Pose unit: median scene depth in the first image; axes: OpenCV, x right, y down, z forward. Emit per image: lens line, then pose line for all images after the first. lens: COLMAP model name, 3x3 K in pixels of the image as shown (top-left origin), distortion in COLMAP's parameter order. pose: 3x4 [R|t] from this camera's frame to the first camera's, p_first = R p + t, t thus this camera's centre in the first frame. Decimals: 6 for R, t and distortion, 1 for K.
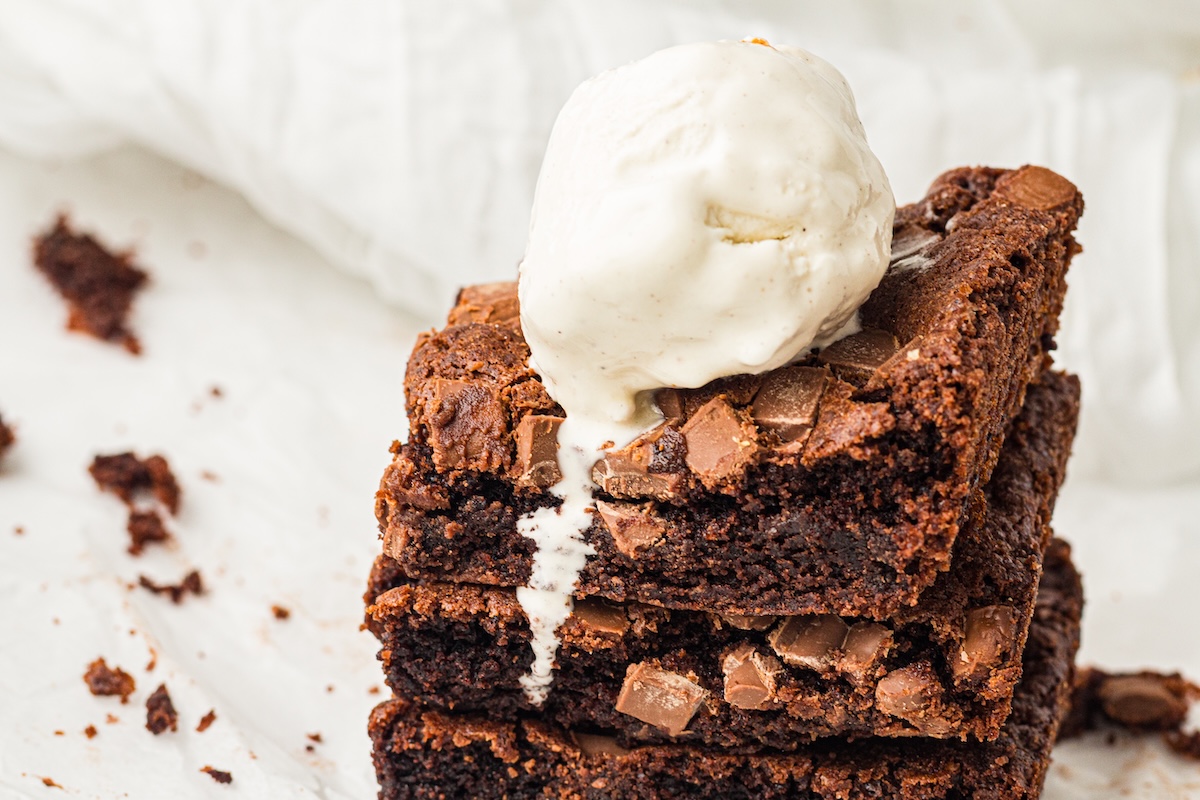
lens RADIAL K [[8100.2, 0, 599.9], [0, 8100.2, 400.0], [0, 0, 1]] dist [0.115177, 0.000000]
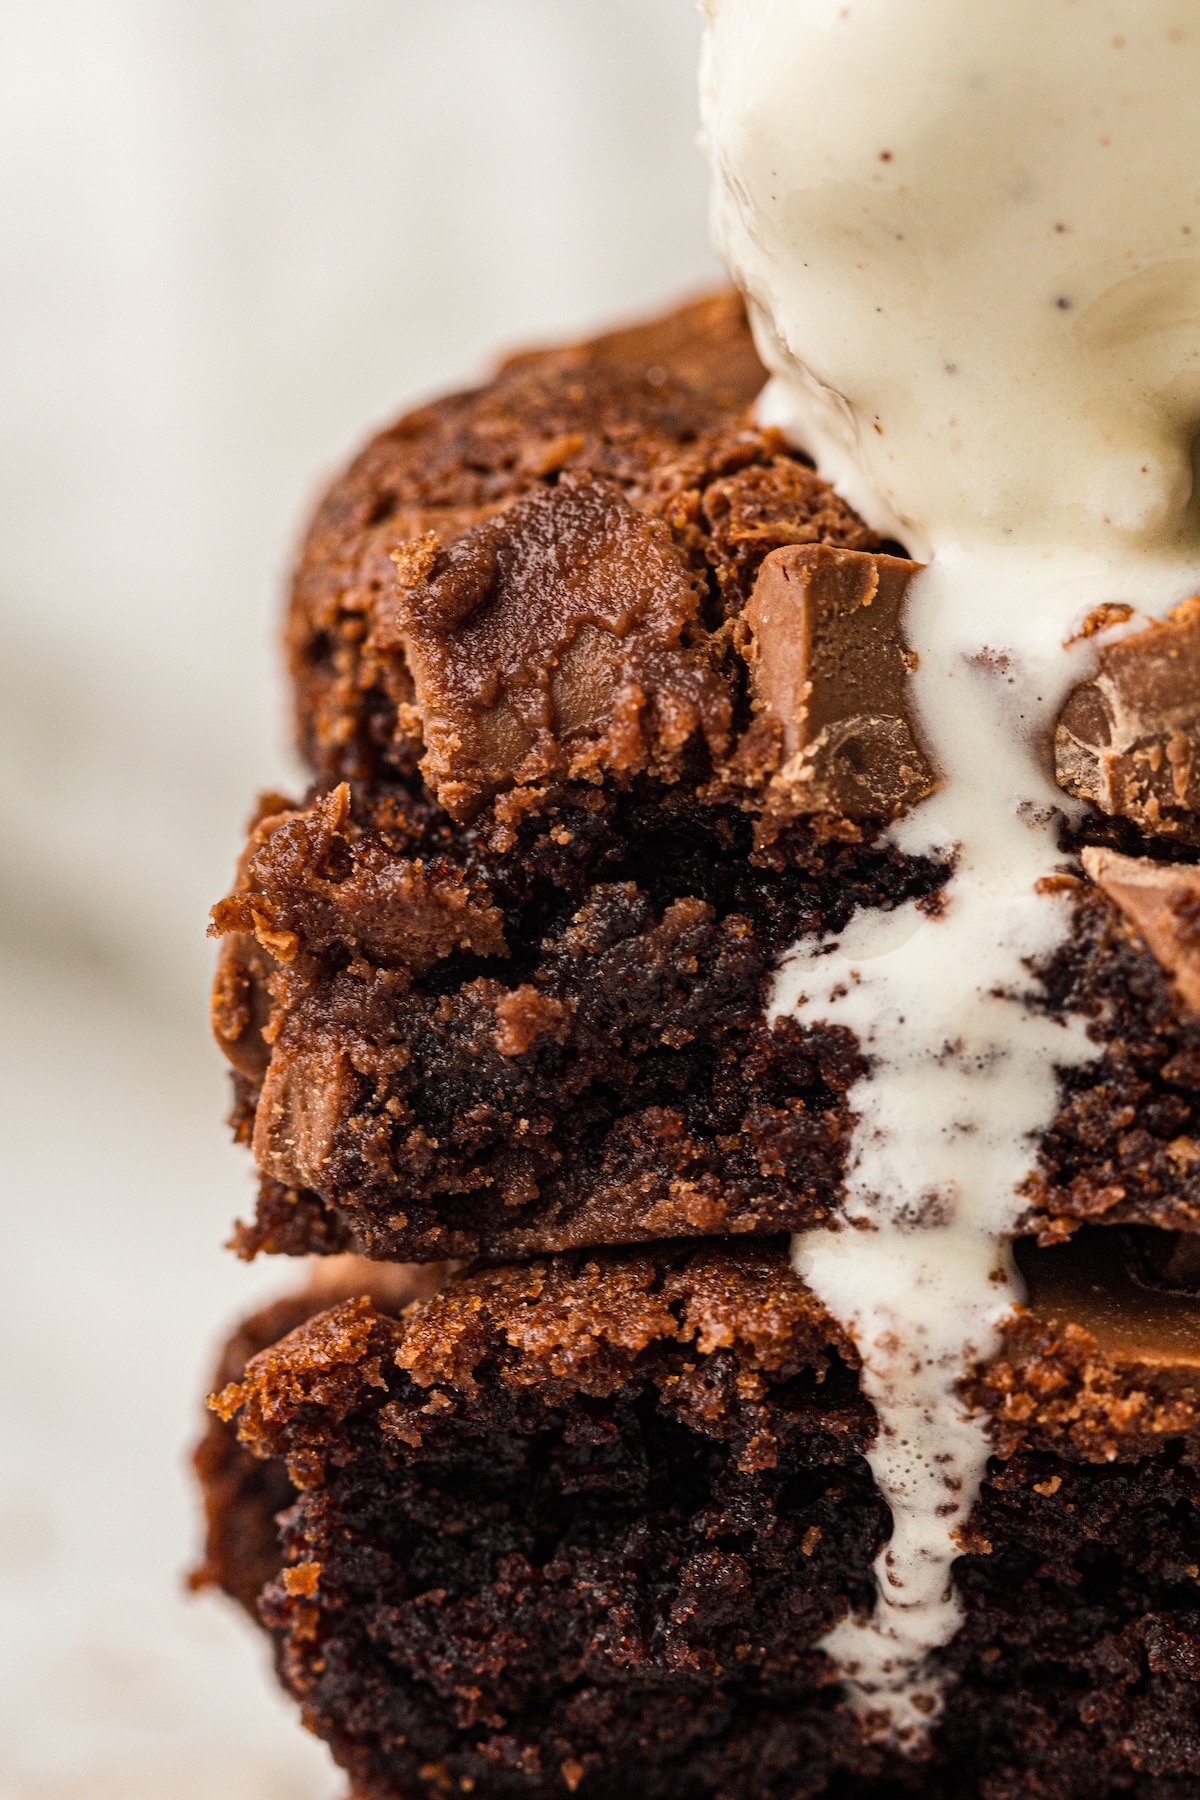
lens RADIAL K [[12150.3, 0, 600.1], [0, 12150.3, 900.2], [0, 0, 1]] dist [0.115177, 0.000000]
pose [[0.996035, -0.081317, 0.036081, -0.029277], [0.087771, 0.964401, -0.249454, 0.107643], [-0.014512, 0.251632, 0.967714, 0.628438]]
